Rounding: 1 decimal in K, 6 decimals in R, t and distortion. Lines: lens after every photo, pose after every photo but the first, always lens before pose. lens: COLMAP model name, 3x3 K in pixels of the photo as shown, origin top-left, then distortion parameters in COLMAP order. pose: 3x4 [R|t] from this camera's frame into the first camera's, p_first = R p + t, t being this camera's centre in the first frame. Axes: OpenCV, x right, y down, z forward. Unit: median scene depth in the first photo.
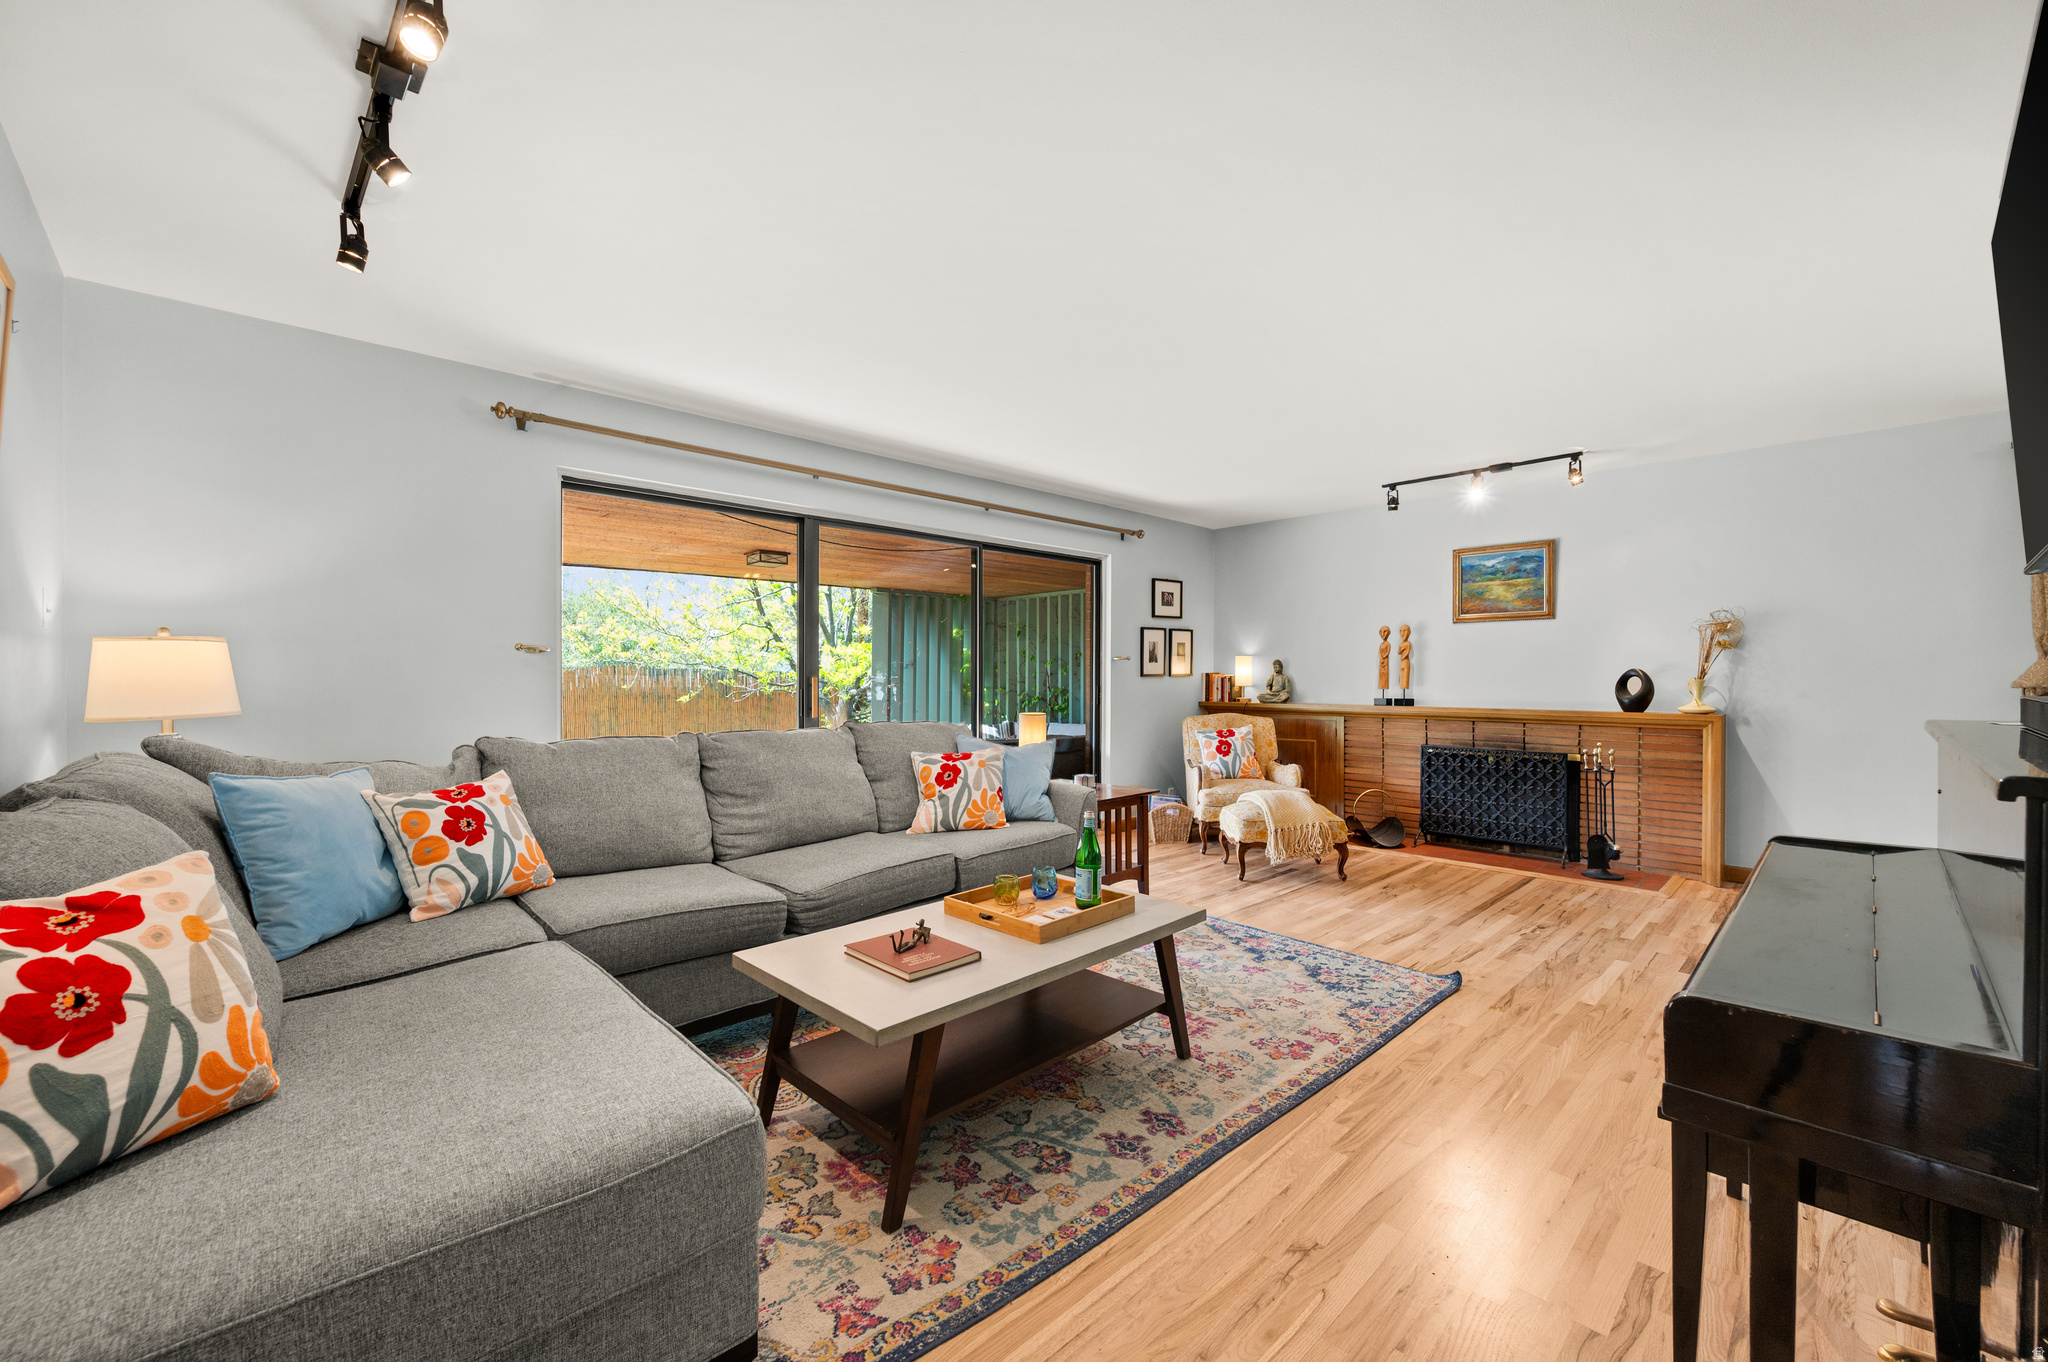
lens RADIAL K [[817.9, 0, 1034.0], [0, 817.9, 683.0], [0, 0, 1]] dist [0.002036, -0.000155]
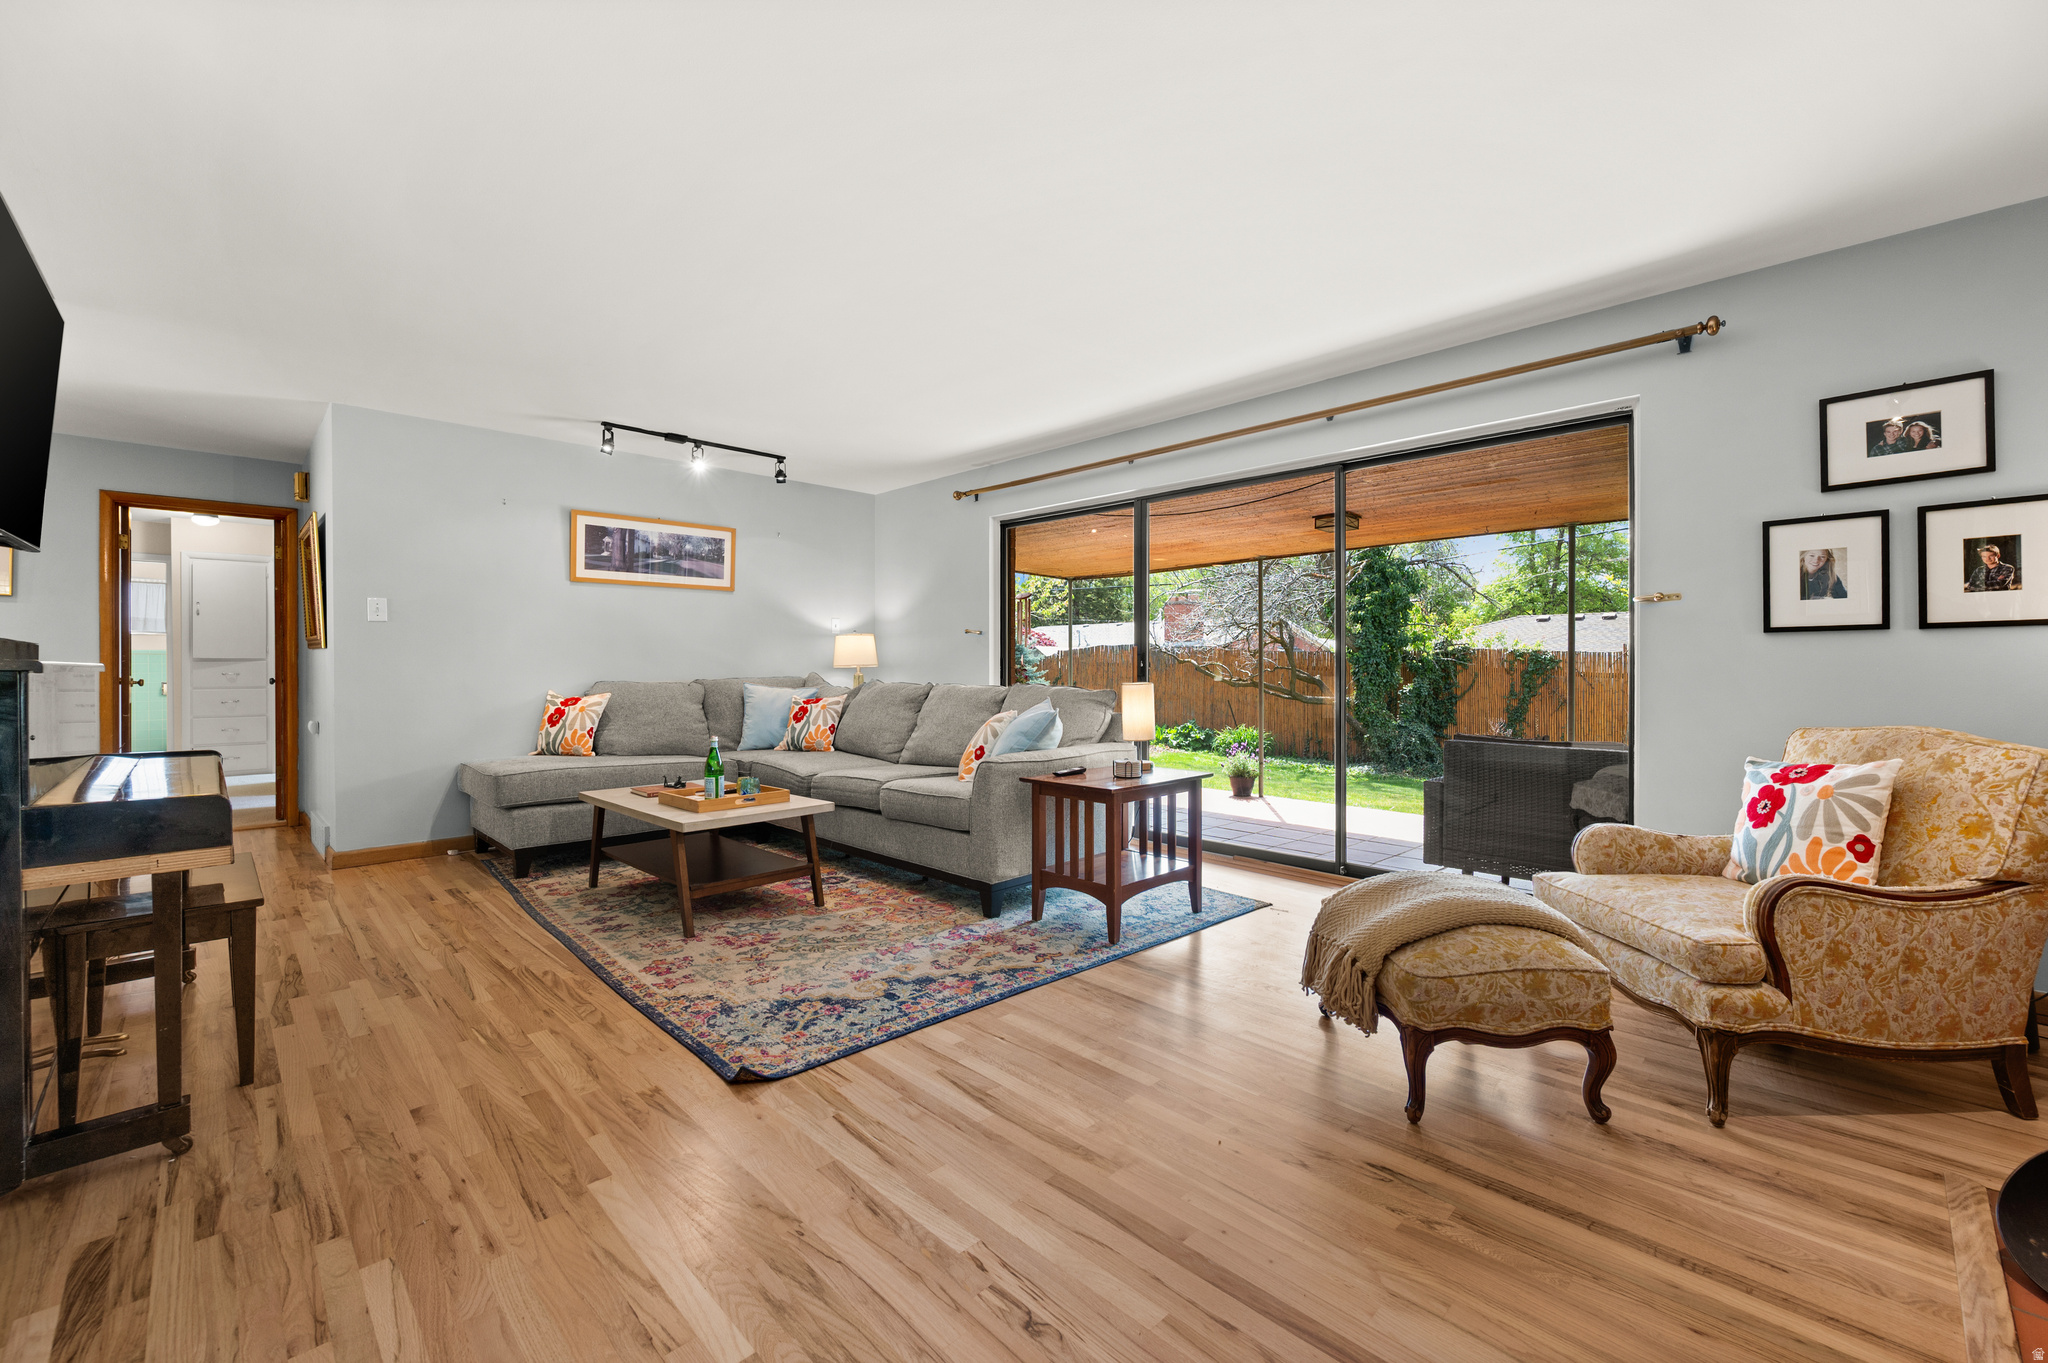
lens RADIAL K [[817.9, 0, 1025.9], [0, 817.9, 667.9], [0, 0, 1]] dist [0.002036, -0.000155]
pose [[0.017500, 0.006479, -0.999826, 1.189234], [-0.006590, 0.999958, 0.006364, 0.023692], [0.999825, 0.006478, 0.017542, 1.220287]]
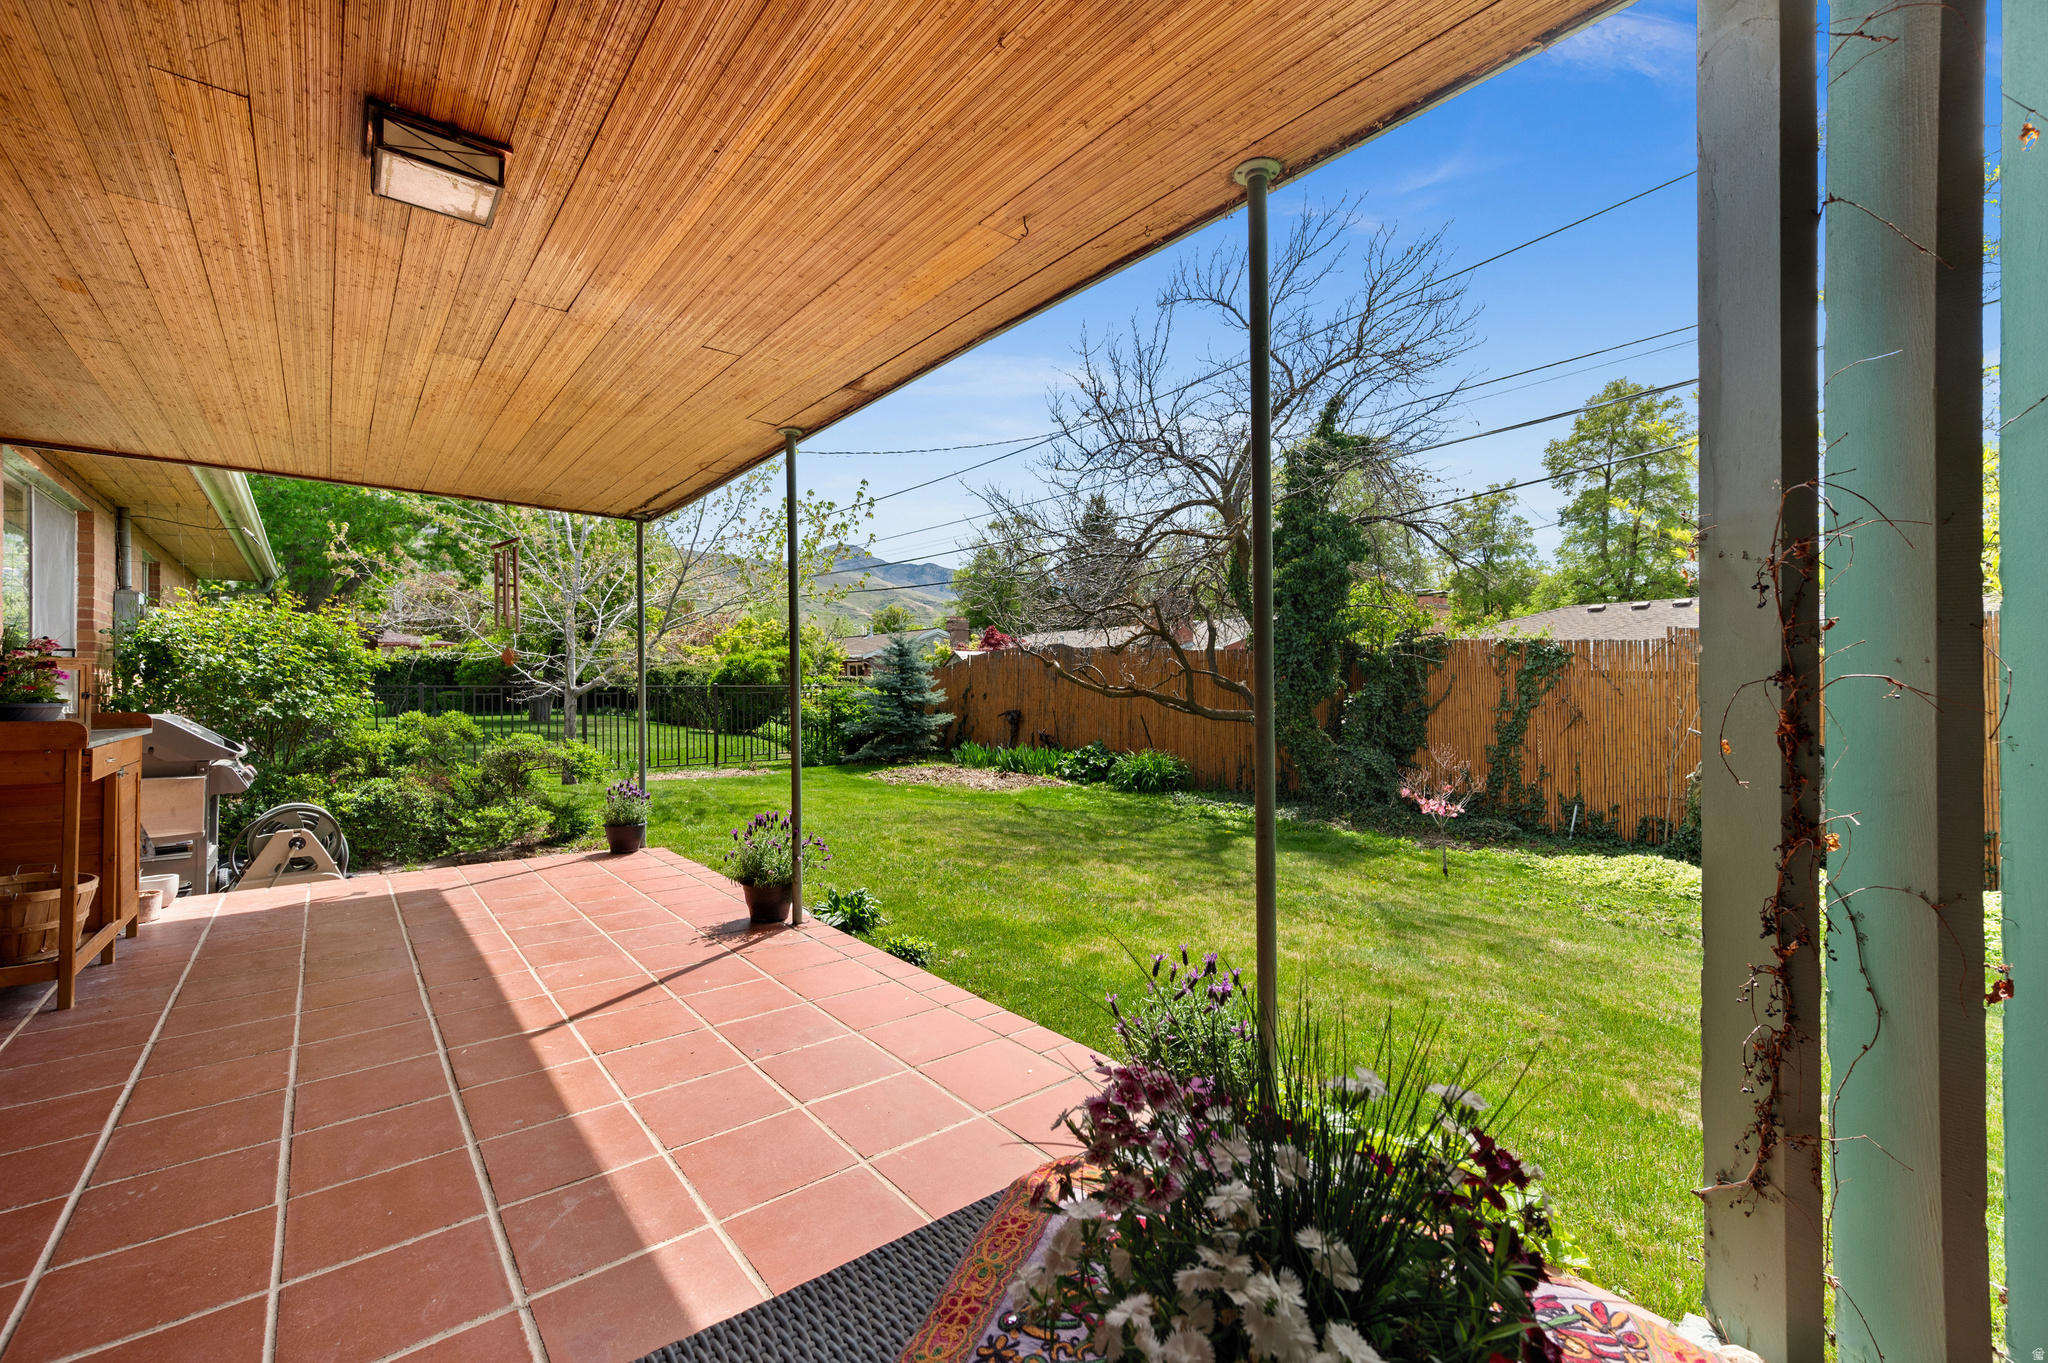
lens RADIAL K [[817.9, 0, 1029.5], [0, 817.9, 684.6], [0, 0, 1]] dist [0.002036, -0.000155]
pose [[-0.070867, 0.004395, -0.997476, 0.868239], [0.002072, 0.999989, 0.004259, 0.039976], [0.997484, -0.001765, -0.070875, 1.525961]]
